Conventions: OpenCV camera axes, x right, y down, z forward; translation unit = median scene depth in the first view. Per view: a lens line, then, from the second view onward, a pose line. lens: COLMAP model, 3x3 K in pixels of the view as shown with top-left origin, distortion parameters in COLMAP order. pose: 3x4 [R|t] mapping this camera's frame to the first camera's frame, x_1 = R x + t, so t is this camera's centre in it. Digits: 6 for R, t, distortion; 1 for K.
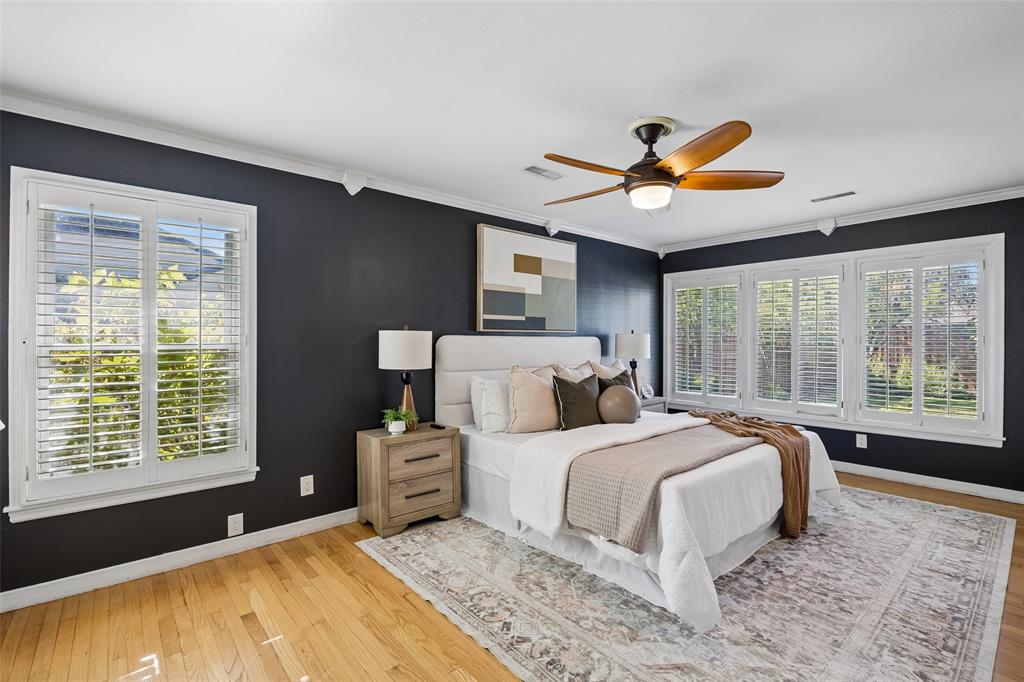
lens RADIAL K [[461.0, 0, 505.4], [0, 461.0, 339.8], [0, 0, 1]] dist [-0.009810, 0.000130]
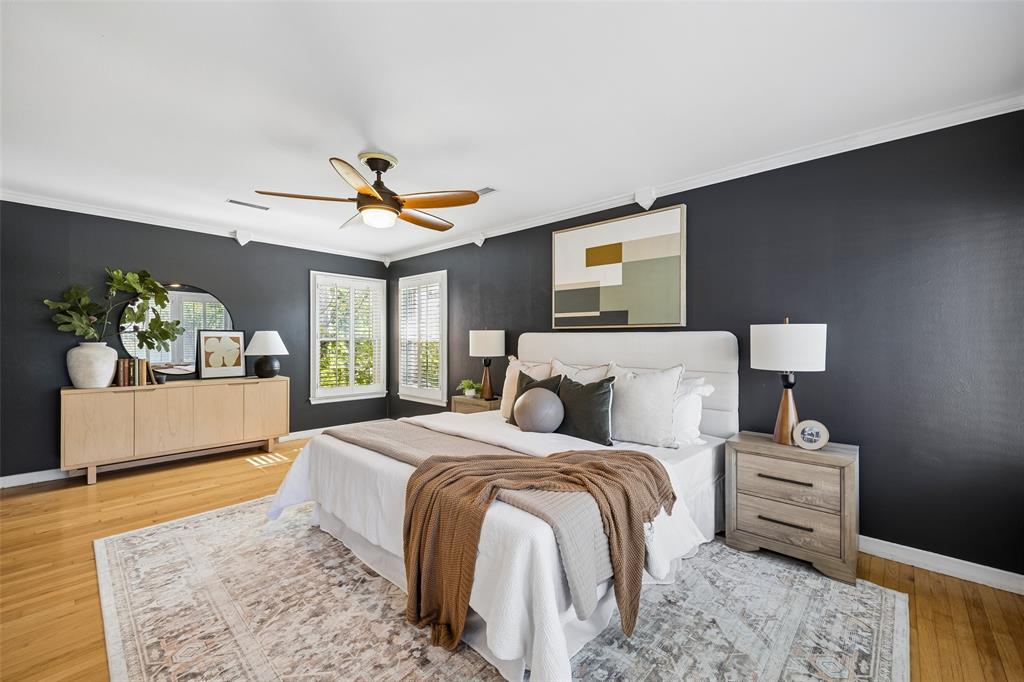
lens RADIAL K [[406.6, 0, 509.2], [0, 406.6, 341.2], [0, 0, 1]] dist [0.004157, -0.000576]
pose [[0.122440, 0.005762, -0.992459, 1.311299], [-0.004189, 0.999977, 0.005289, 0.009642], [0.992467, 0.003510, 0.122461, 1.116443]]
